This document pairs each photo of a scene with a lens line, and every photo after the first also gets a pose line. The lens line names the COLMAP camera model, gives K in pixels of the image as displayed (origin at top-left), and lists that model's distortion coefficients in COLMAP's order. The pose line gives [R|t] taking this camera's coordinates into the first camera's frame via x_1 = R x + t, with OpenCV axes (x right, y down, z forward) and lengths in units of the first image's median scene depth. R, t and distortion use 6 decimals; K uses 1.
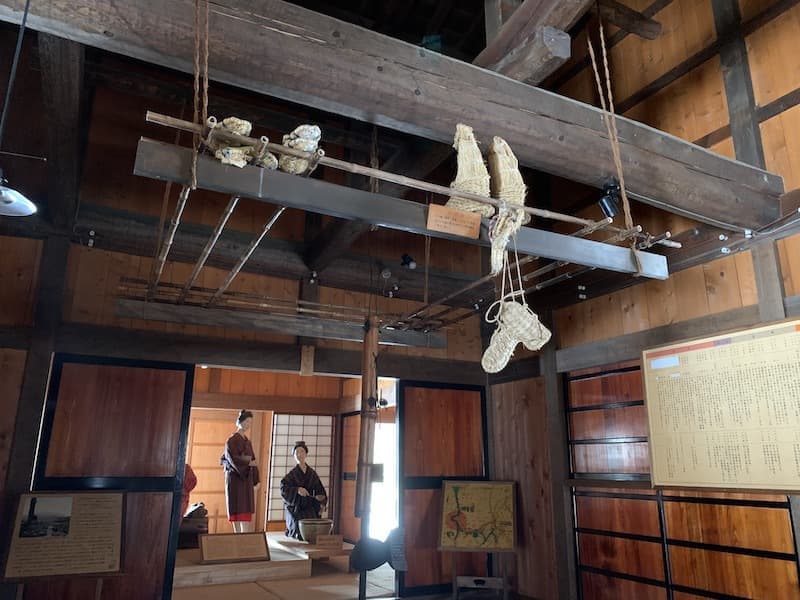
lens RADIAL K [[607.5, 0, 395.6], [0, 607.5, 299.0], [0, 0, 1]] dist [0.005190, -0.011469]
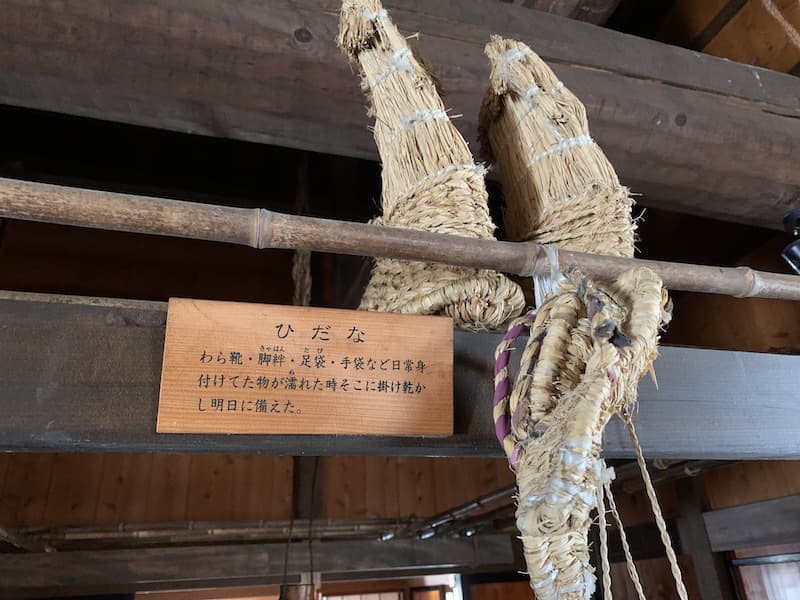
lens RADIAL K [[607.5, 0, 402.2], [0, 607.5, 293.9], [0, 0, 1]] dist [0.005190, -0.011469]
pose [[0.985515, -0.128940, -0.110157, 0.122326], [0.105859, 0.975192, -0.194408, -0.089283], [0.132491, 0.179931, 0.974716, 0.648828]]
